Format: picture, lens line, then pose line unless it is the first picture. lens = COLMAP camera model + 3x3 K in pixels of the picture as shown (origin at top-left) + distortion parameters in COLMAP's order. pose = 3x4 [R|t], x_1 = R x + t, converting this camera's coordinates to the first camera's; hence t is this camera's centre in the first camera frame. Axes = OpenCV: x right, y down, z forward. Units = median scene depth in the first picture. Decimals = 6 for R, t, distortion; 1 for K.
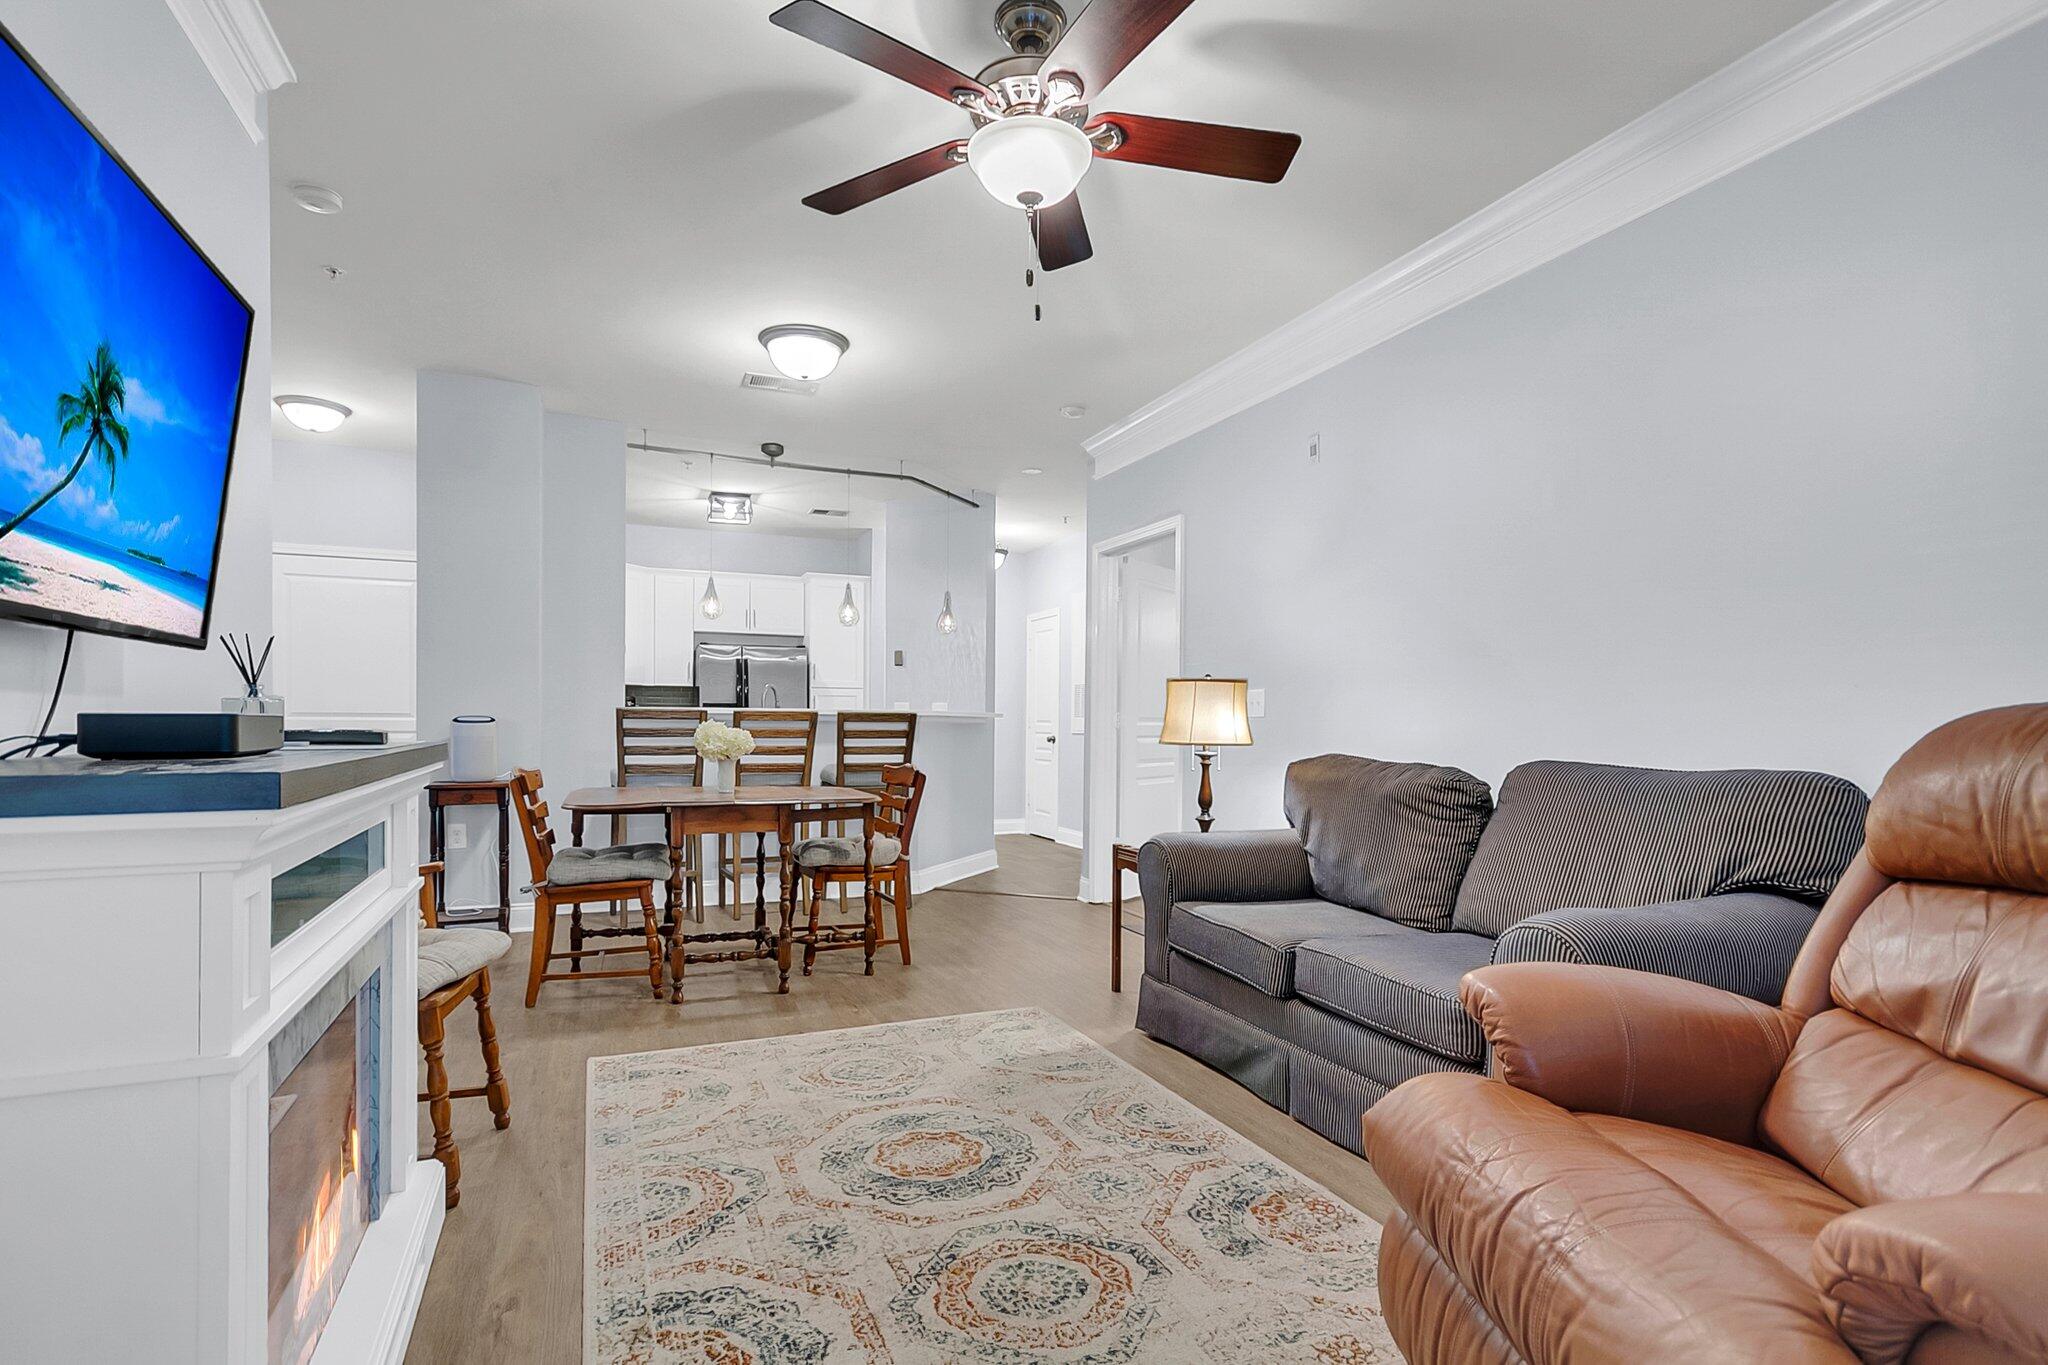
lens RADIAL K [[997.3, 0, 1023.5], [0, 997.3, 718.5], [0, 0, 1]] dist [0.000260, 0.000249]
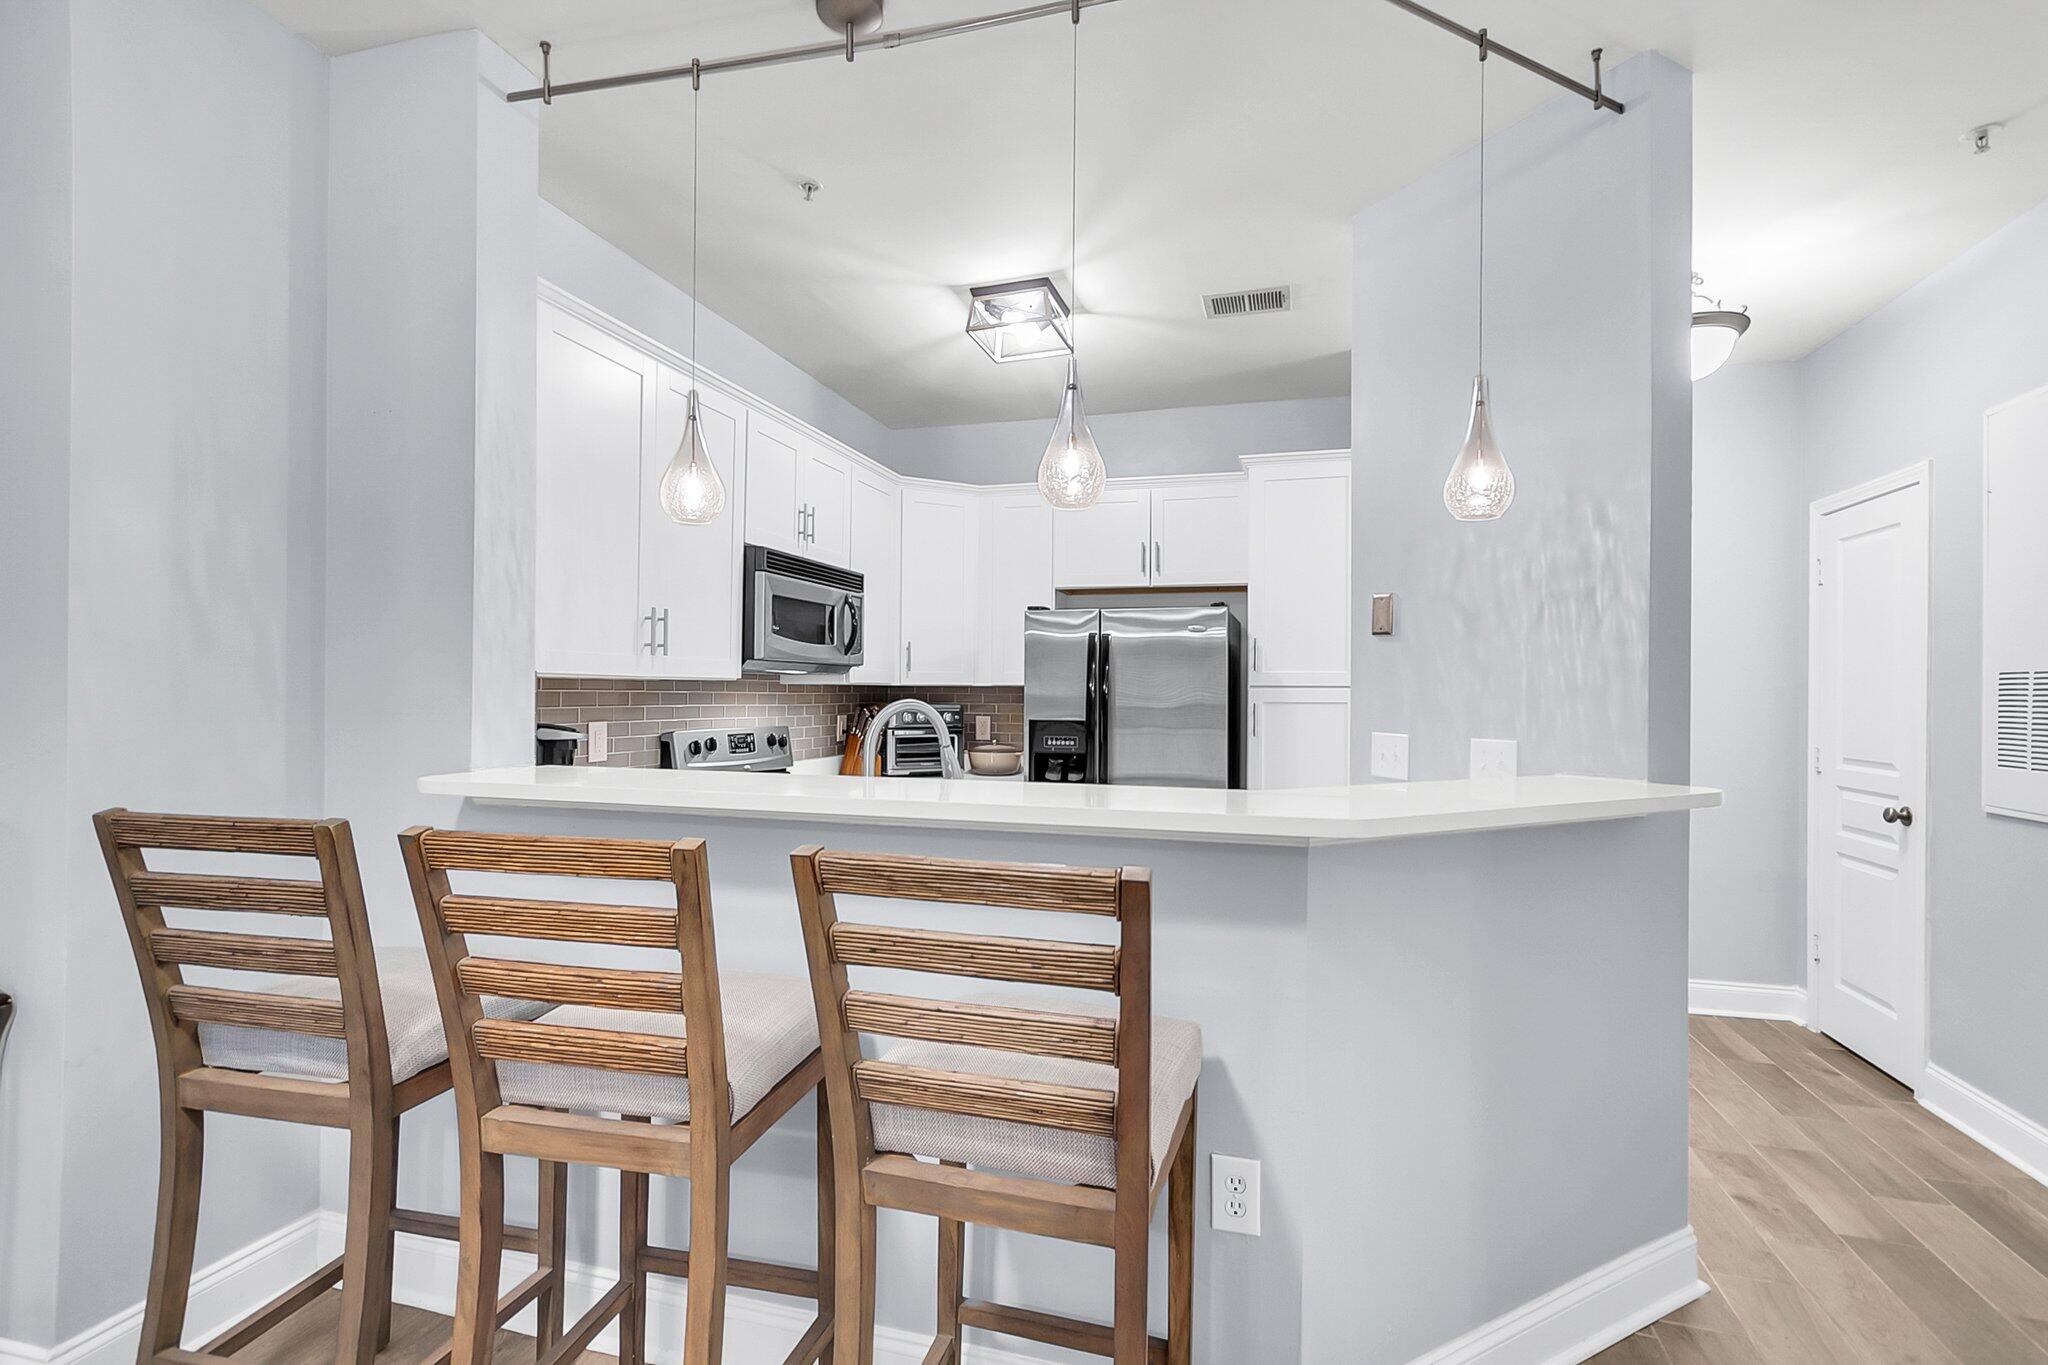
lens RADIAL K [[932.6, 0, 1020.4], [0, 932.6, 685.7], [0, 0, 1]] dist [-0.002072, -0.000199]
pose [[0.776831, -0.006337, -0.629678, -0.031786], [0.000538, 0.999956, -0.009400, -0.097712], [0.629709, 0.006963, 0.776800, 2.044636]]
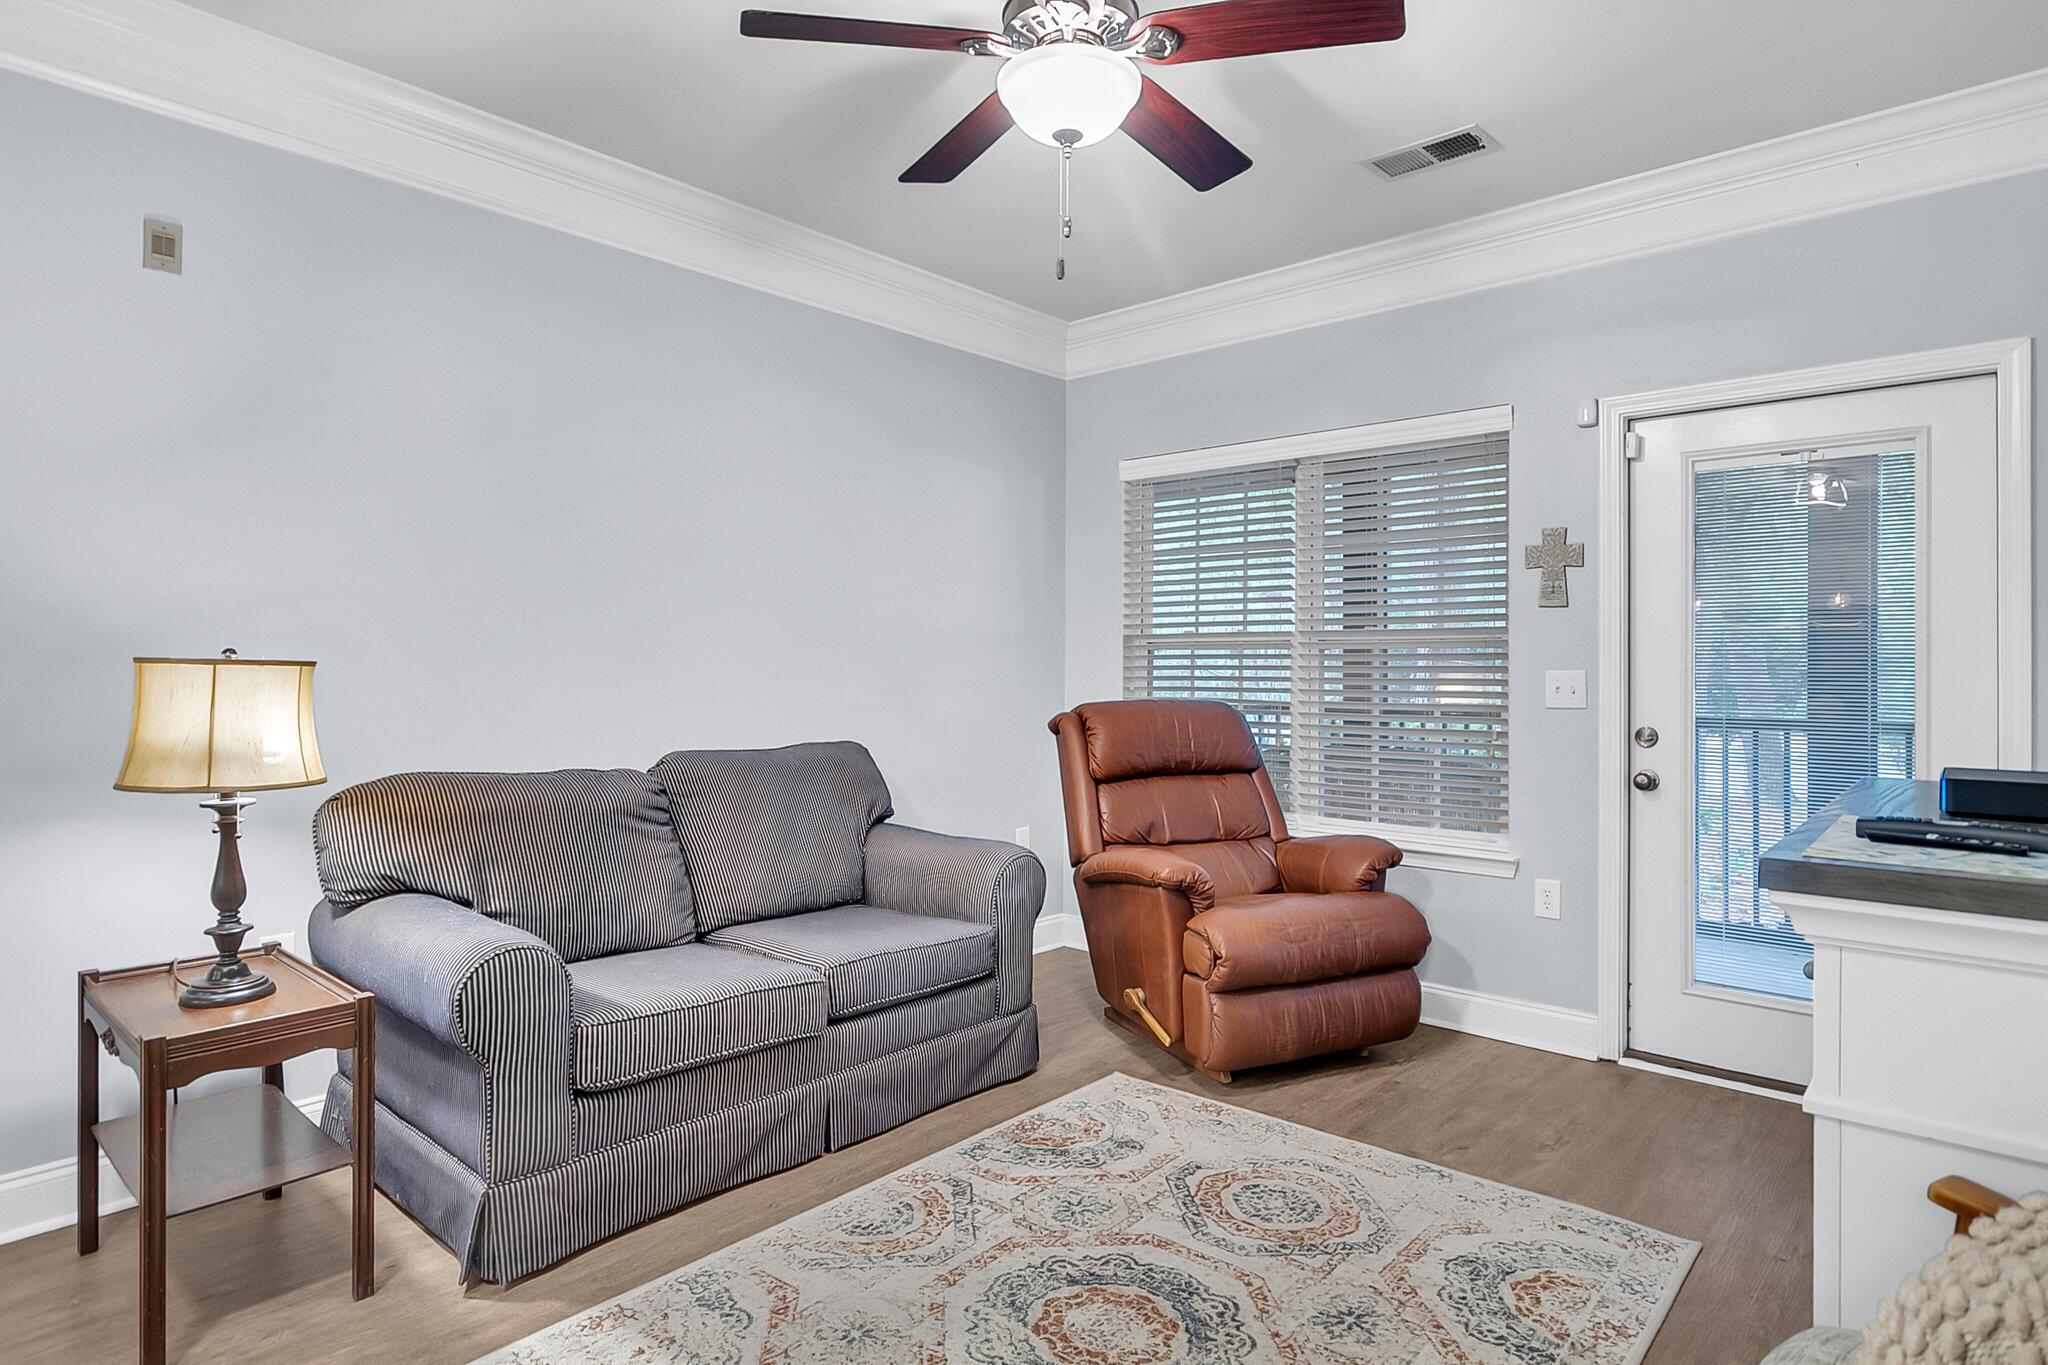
lens RADIAL K [[1126.1, 0, 1031.1], [0, 1126.1, 657.1], [0, 0, 1]] dist [-0.002965, 0.000020]
pose [[-0.429365, -0.002764, 0.903127, -0.852717], [-0.010848, 0.999939, -0.002097, -0.070962], [-0.903066, -0.010698, -0.429369, 1.445839]]
